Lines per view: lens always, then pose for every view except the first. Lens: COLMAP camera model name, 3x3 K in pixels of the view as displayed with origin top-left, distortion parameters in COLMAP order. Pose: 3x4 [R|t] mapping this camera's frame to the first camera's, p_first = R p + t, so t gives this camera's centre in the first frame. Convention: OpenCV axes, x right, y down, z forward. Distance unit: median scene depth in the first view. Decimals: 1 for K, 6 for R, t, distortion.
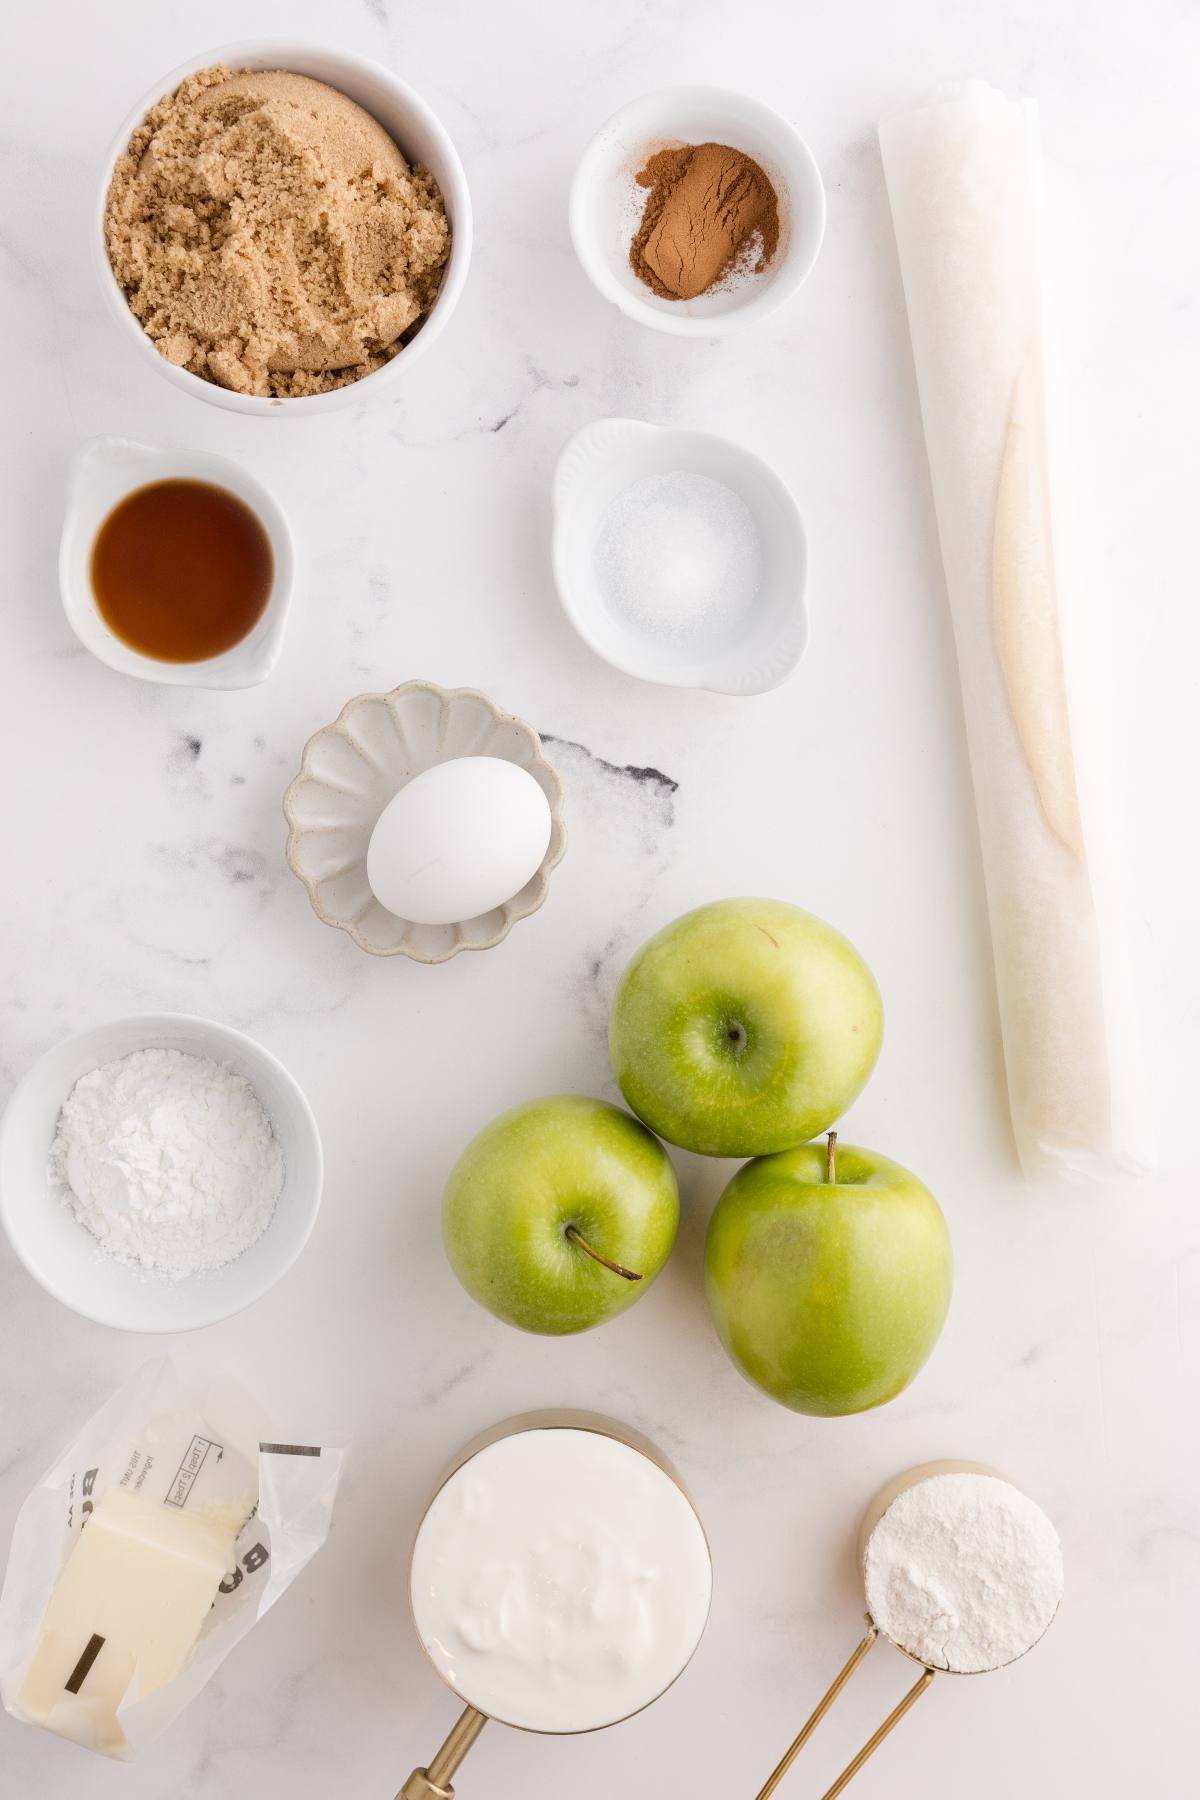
lens RADIAL K [[7281.7, 0, 595.0], [0, 7281.7, 897.8], [0, 0, 1]] dist [1.676288, 0.000000]
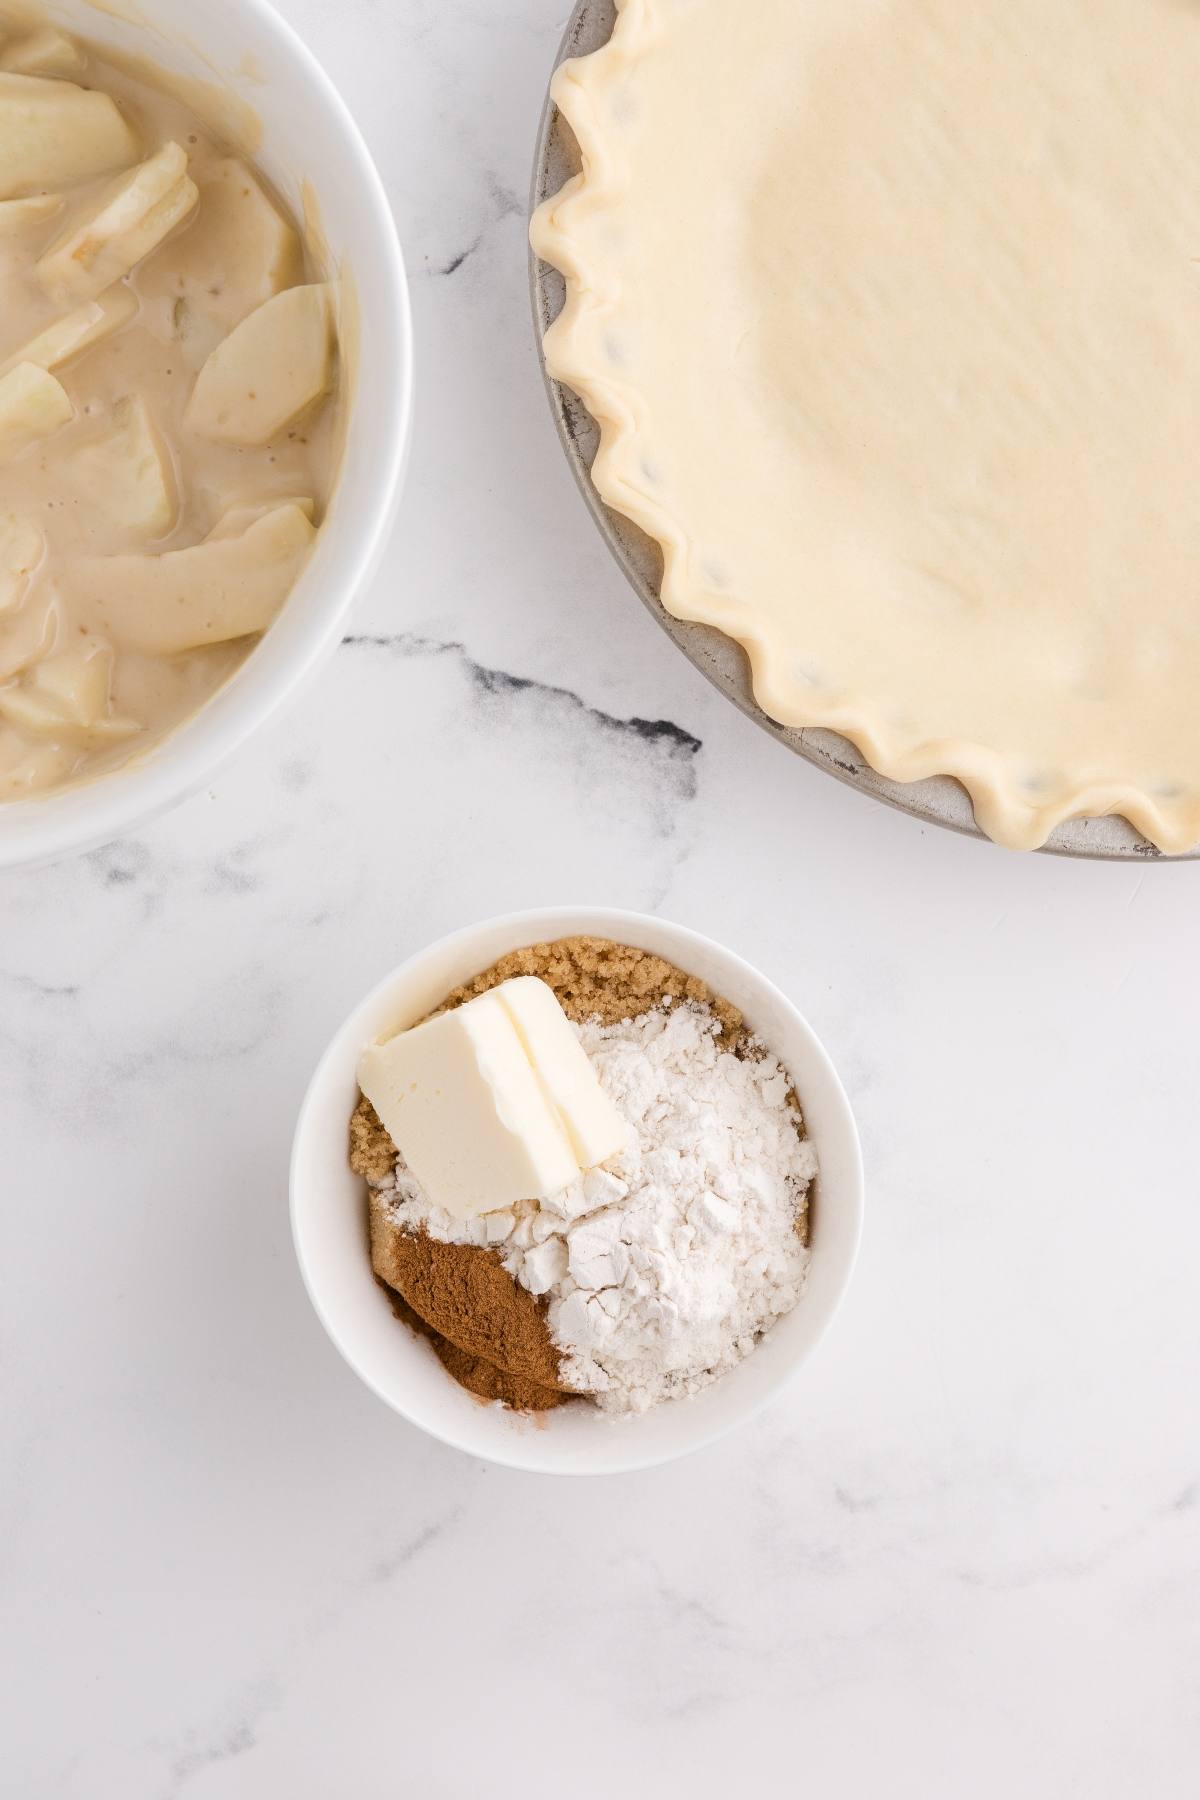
lens RADIAL K [[7281.7, 0, 593.3], [0, 7281.7, 893.1], [0, 0, 1]] dist [1.676288, 0.000000]
pose [[0.999841, -0.017812, -0.000238, 0.000281], [0.017813, 0.999821, 0.006434, -0.005118], [0.000123, -0.006437, 0.999979, 0.253173]]
